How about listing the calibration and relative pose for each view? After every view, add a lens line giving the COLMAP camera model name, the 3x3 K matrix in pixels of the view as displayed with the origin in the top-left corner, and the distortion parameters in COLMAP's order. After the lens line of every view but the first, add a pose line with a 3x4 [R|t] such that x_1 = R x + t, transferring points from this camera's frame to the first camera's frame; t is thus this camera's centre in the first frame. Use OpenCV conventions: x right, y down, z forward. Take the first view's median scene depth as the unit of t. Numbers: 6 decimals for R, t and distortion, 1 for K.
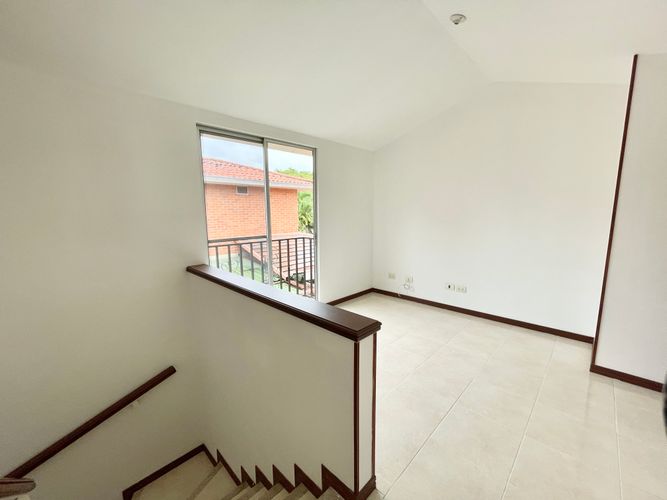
lens RADIAL K [[273.6, 0, 333.5], [0, 273.6, 250.0], [0, 0, 1]] dist [0.000134, -0.000654]
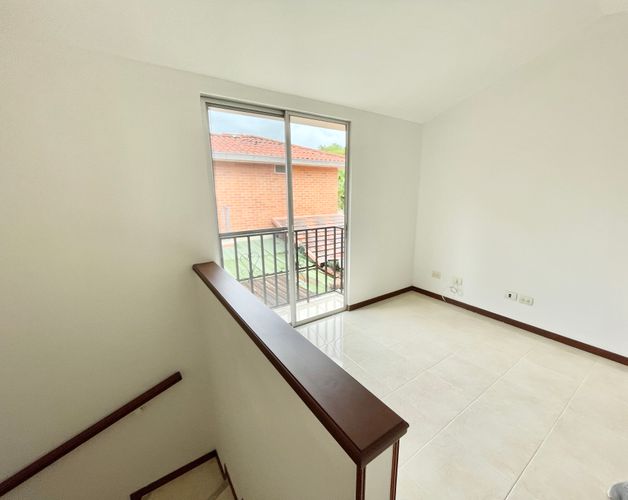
lens RADIAL K [[273.8, 0, 334.1], [0, 273.8, 251.1], [0, 0, 1]] dist [-0.005277, 0.000083]
pose [[0.987486, 0.043584, -0.151568, 0.030501], [-0.030731, 0.995810, 0.086134, -0.050612], [0.154686, -0.080398, 0.984687, 0.145816]]
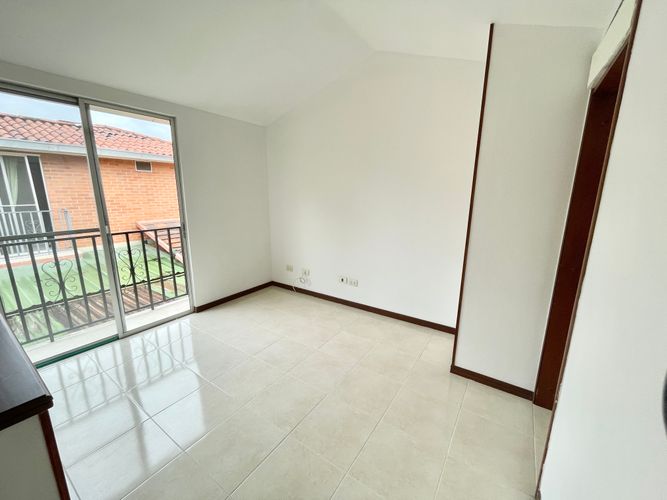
lens RADIAL K [[275.4, 0, 333.5], [0, 275.4, 250.0], [0, 0, 1]] dist [-0.000485, -0.000411]
pose [[0.984667, -0.023397, 0.172868, 0.241833], [0.011146, 0.997378, 0.071498, -0.035059], [-0.174088, -0.068475, 0.982346, 0.098473]]
